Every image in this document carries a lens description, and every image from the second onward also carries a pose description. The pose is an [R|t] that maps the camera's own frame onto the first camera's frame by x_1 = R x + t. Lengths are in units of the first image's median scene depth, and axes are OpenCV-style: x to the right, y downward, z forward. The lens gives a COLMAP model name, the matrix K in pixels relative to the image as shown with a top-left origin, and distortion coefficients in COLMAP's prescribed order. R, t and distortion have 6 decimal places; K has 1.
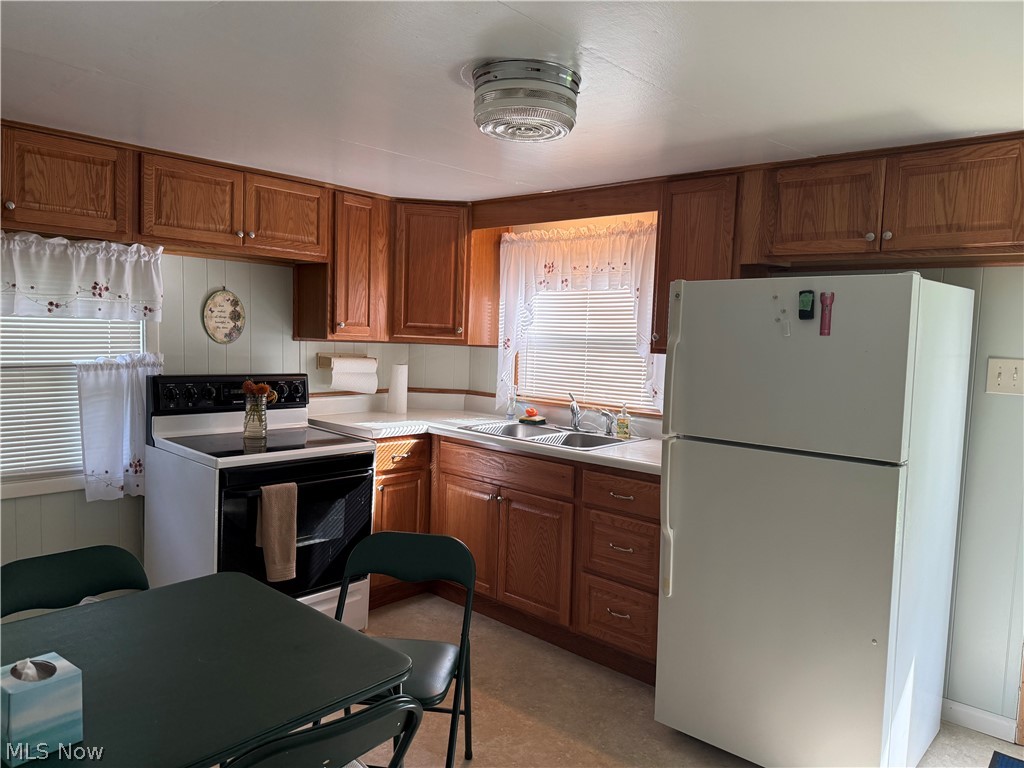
lens RADIAL K [[696.9, 0, 515.9], [0, 696.9, 384.5], [0, 0, 1]] dist [0.073028, -0.093473]
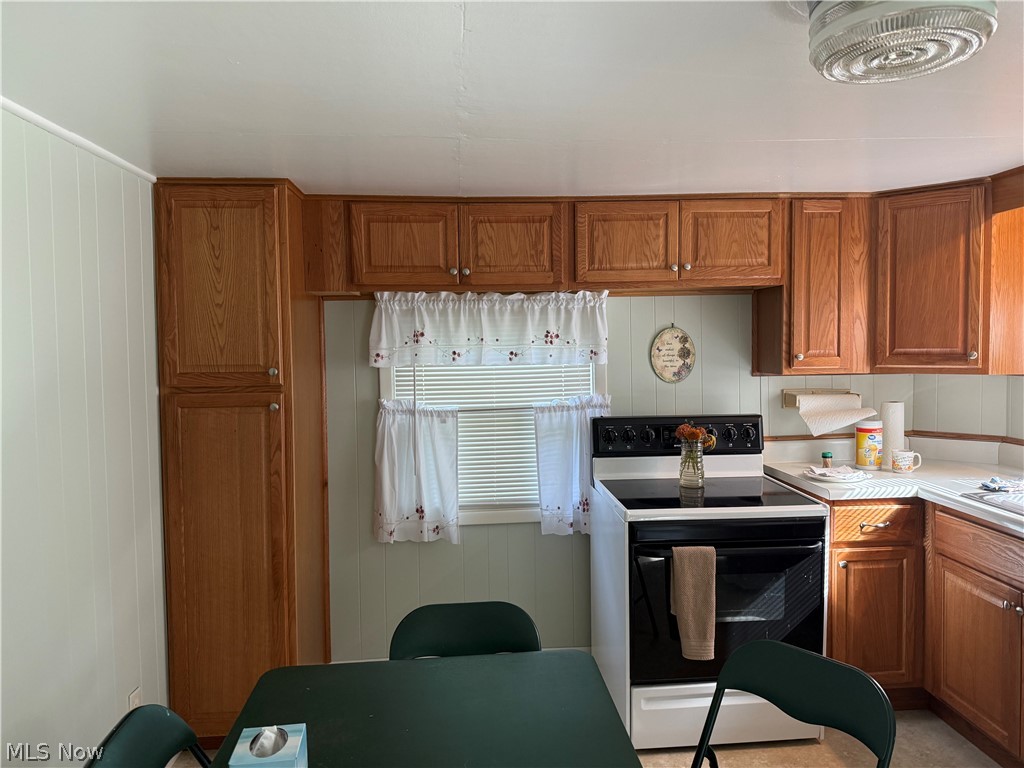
lens RADIAL K [[696.9, 0, 515.9], [0, 696.9, 384.5], [0, 0, 1]] dist [0.073028, -0.093473]
pose [[0.724830, -0.015470, -0.688754, 0.092526], [-0.007401, 0.999515, -0.030239, -0.027312], [0.688888, 0.027015, 0.724364, 0.178490]]
